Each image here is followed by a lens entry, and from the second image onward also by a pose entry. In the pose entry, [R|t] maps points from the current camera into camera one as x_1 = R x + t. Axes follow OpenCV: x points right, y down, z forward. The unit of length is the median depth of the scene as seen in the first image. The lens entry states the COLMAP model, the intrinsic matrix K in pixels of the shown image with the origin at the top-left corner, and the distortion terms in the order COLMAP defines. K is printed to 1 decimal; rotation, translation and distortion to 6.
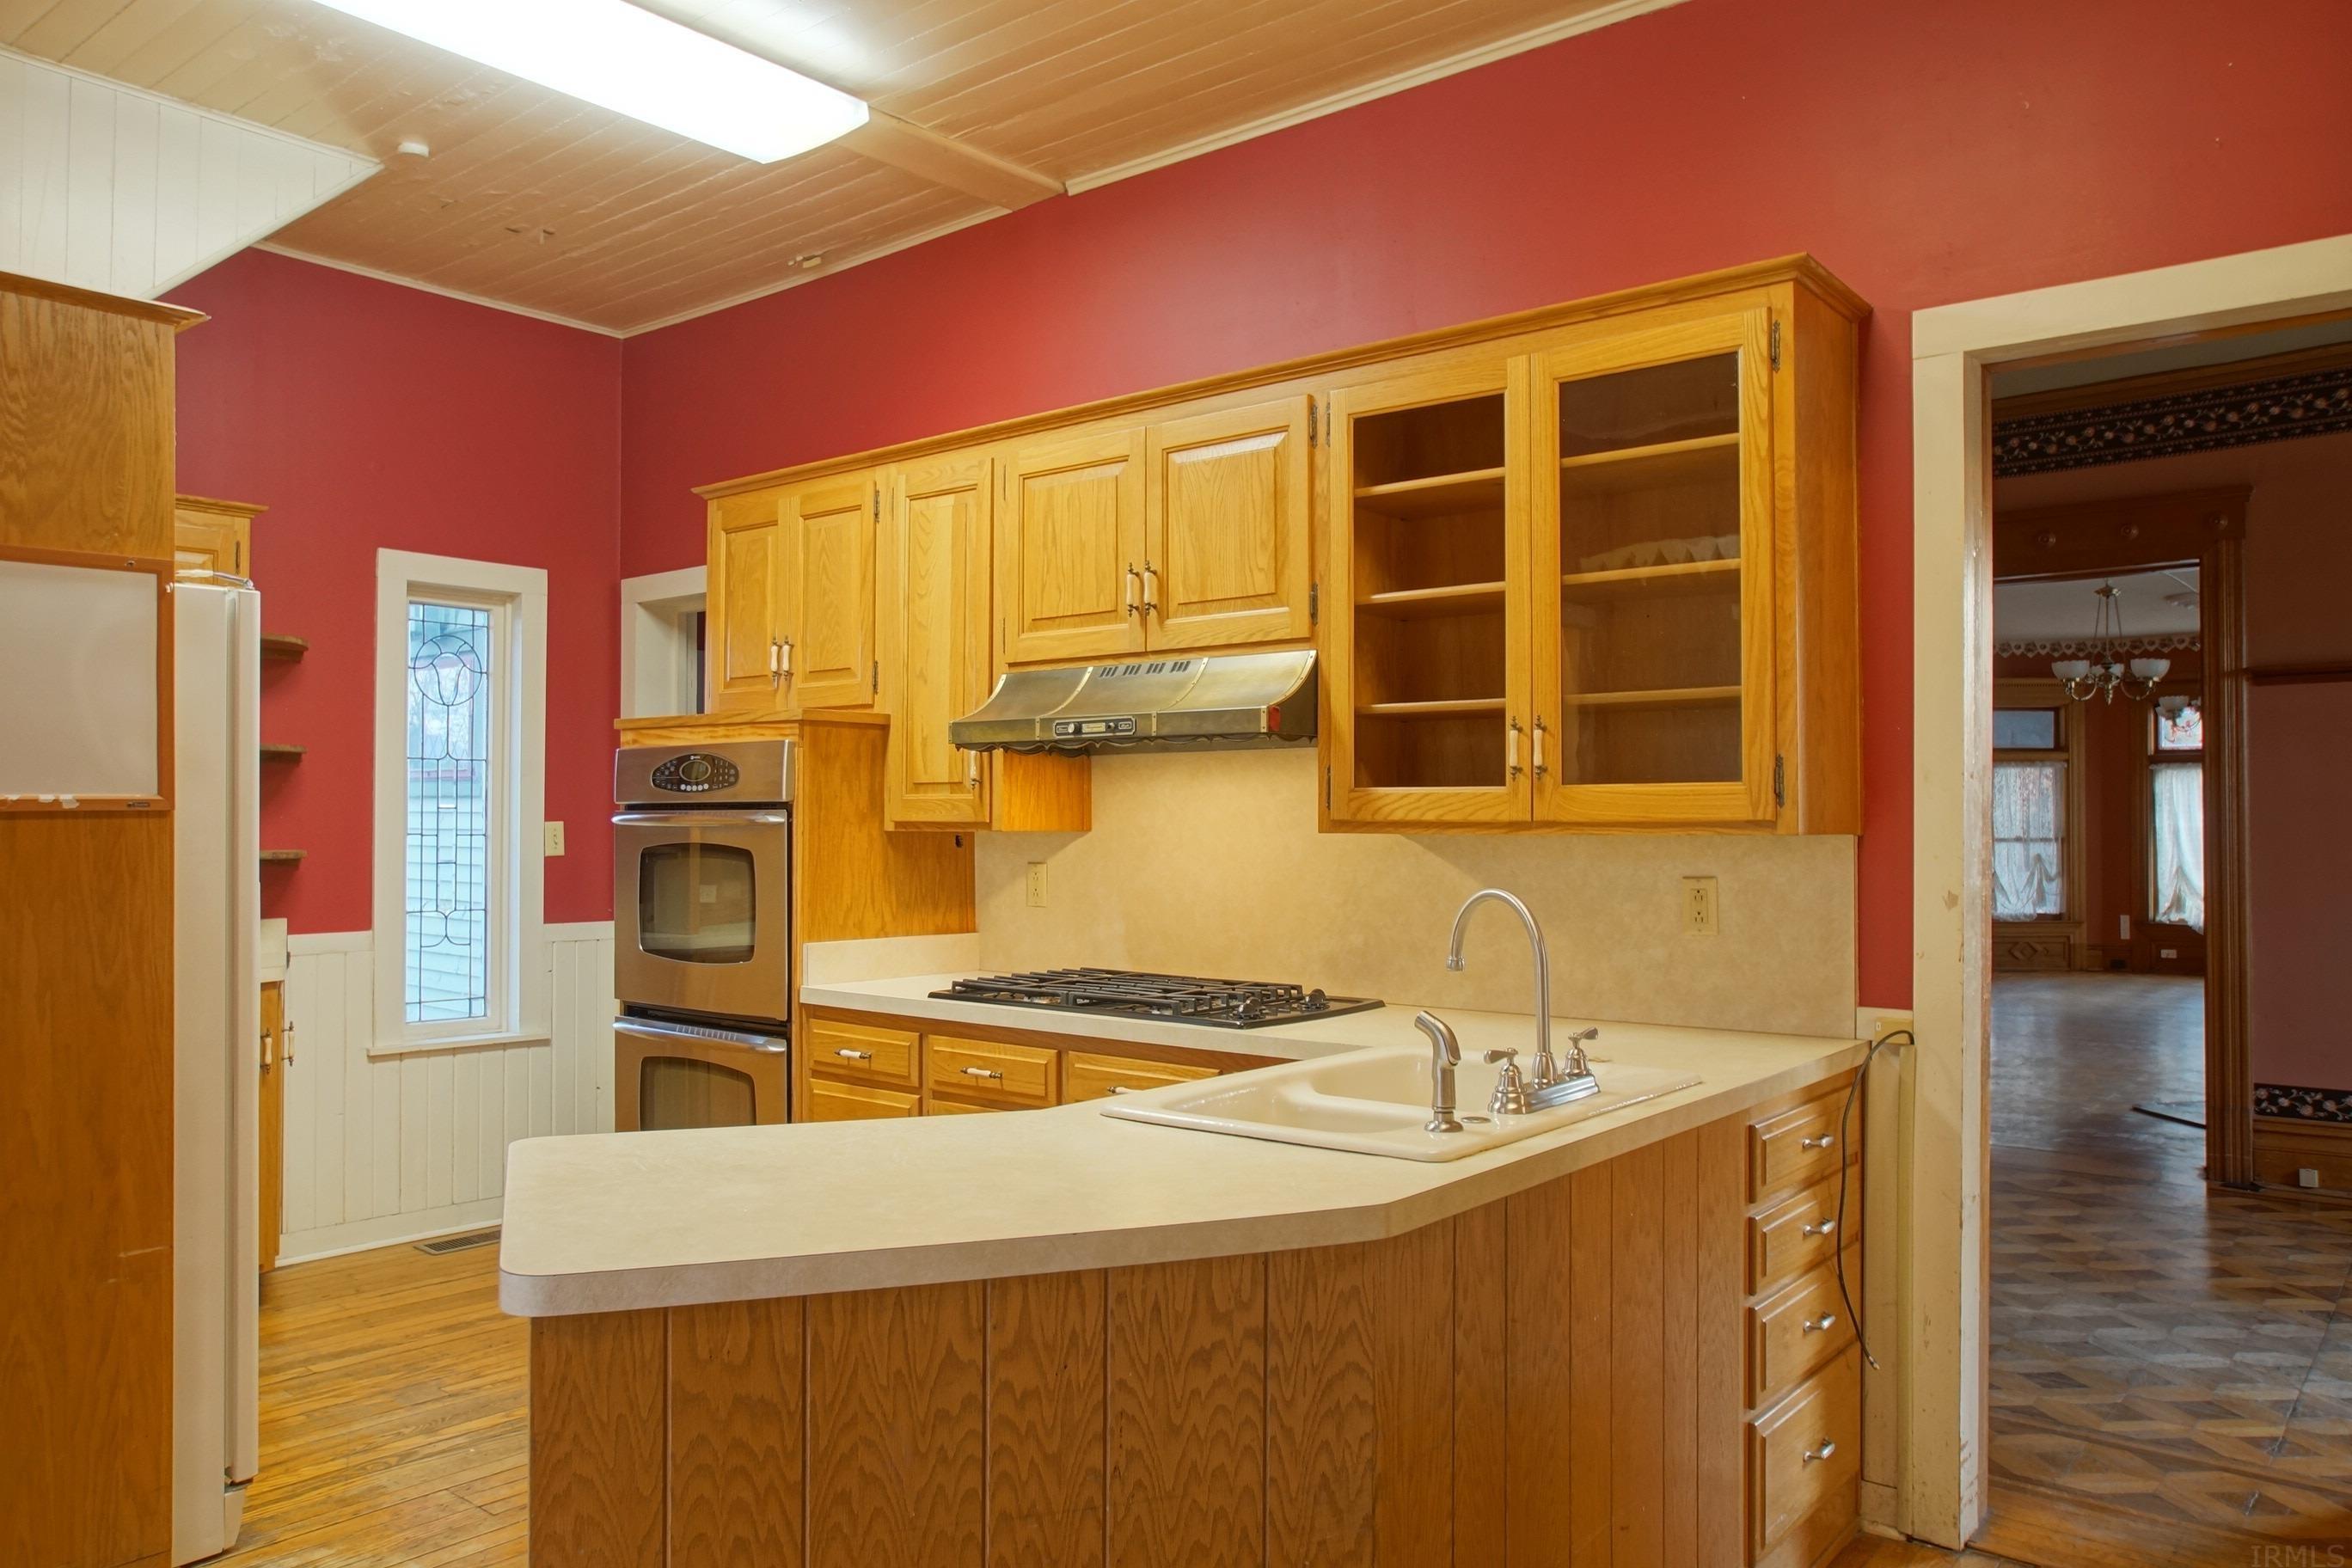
lens RADIAL K [[1679.6, 0, 1168.5], [0, 1679.6, 789.9], [0, 0, 1]] dist [-0.000251, 0.000066]
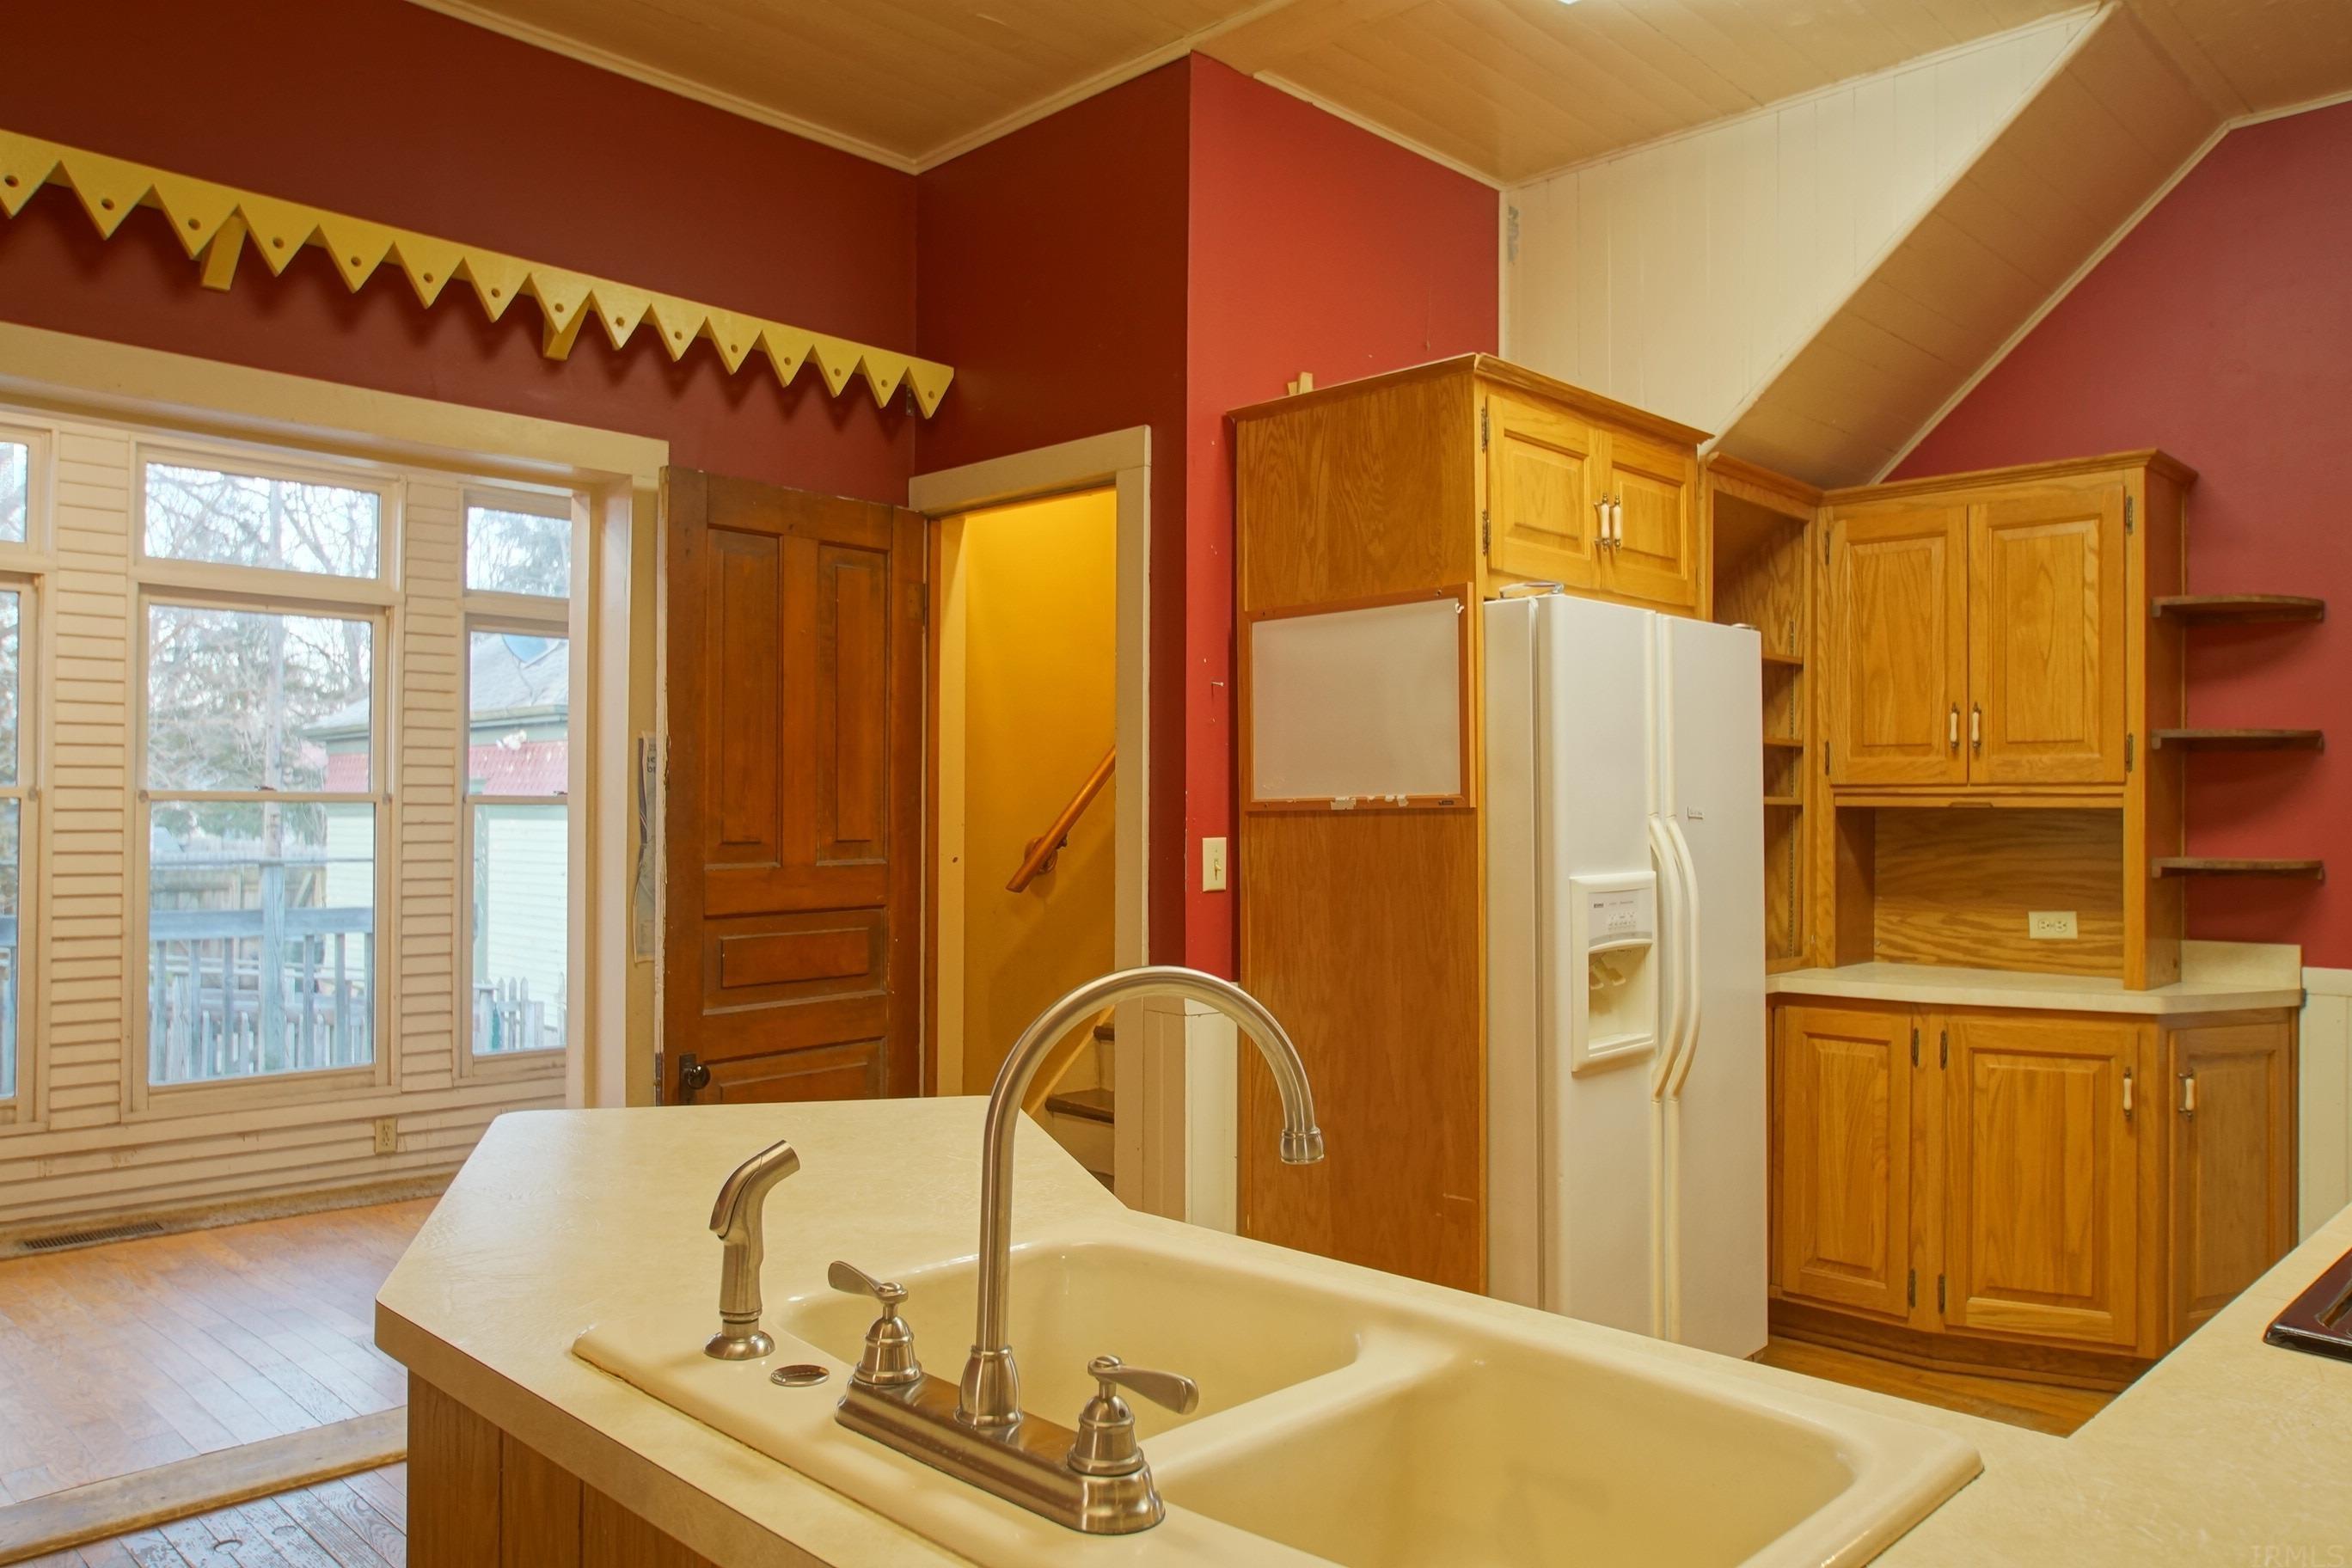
lens RADIAL K [[1679.6, 0, 1167.2], [0, 1679.6, 795.3], [0, 0, 1]] dist [-0.000251, 0.000066]
pose [[-0.087618, -0.016224, -0.996022, 0.542235], [0.011887, 0.999779, -0.017331, 0.021609], [0.996083, -0.013358, -0.087406, 0.915598]]
